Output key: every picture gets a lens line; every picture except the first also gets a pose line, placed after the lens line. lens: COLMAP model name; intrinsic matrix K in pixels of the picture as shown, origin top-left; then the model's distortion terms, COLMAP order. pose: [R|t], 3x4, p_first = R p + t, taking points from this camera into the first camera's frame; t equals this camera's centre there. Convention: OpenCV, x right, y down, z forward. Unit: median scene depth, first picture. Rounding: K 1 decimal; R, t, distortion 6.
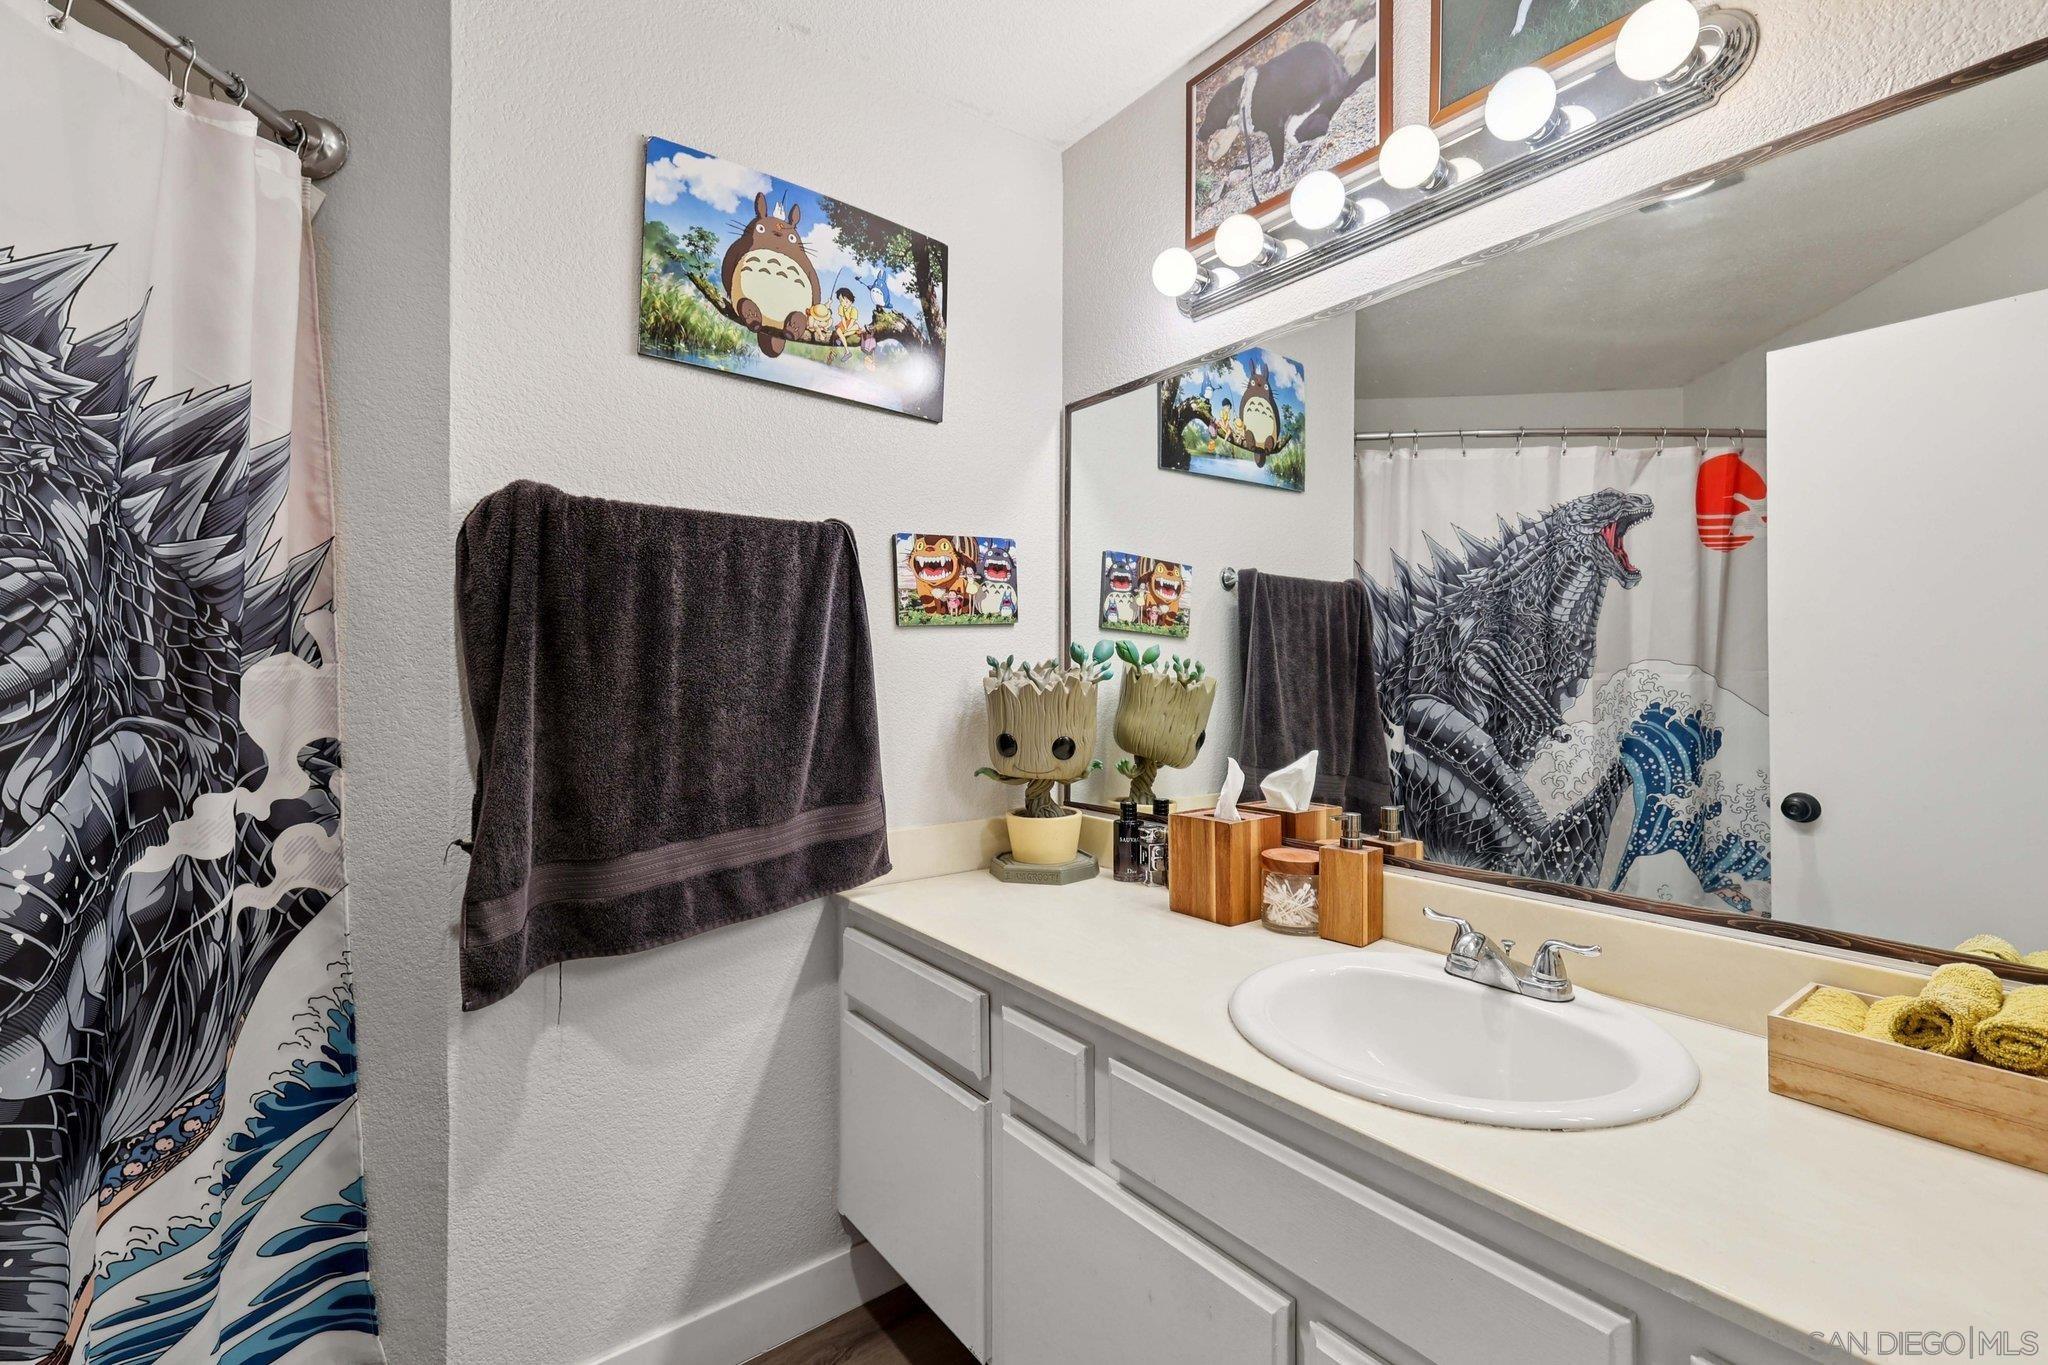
lens RADIAL K [[891.5, 0, 1030.8], [0, 891.5, 671.8], [0, 0, 1]] dist [-0.003846, 0.000180]
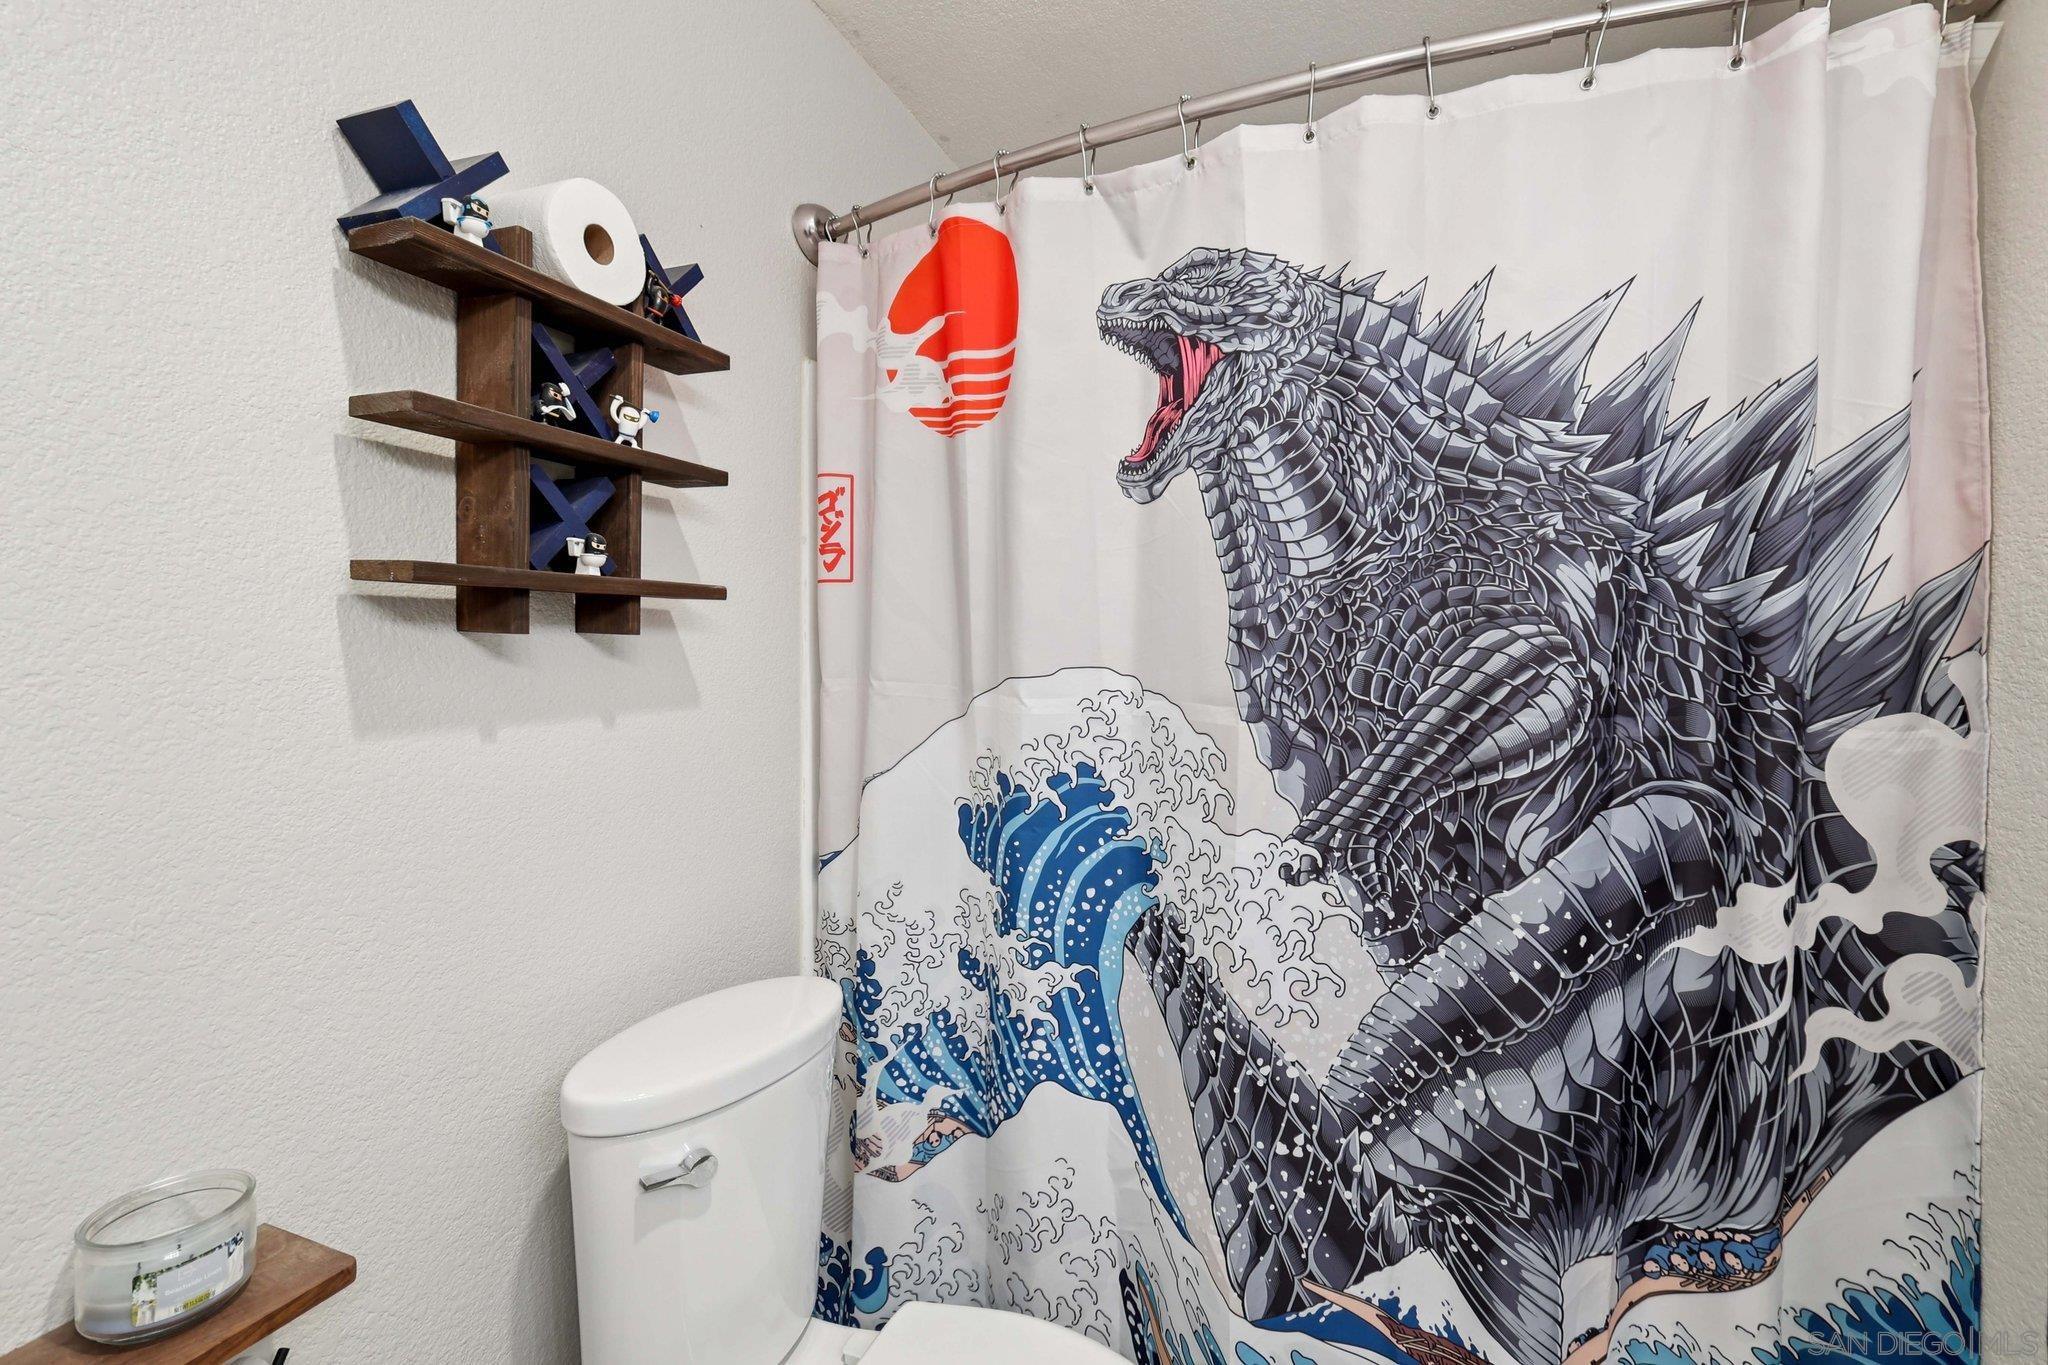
lens RADIAL K [[891.5, 0, 1030.8], [0, 891.5, 671.8], [0, 0, 1]] dist [-0.003846, 0.000180]
pose [[-0.242562, 0.030495, -0.969657, 0.037791], [-0.008917, 0.999394, 0.033660, -0.085662], [0.970095, 0.016811, -0.242143, 0.568181]]
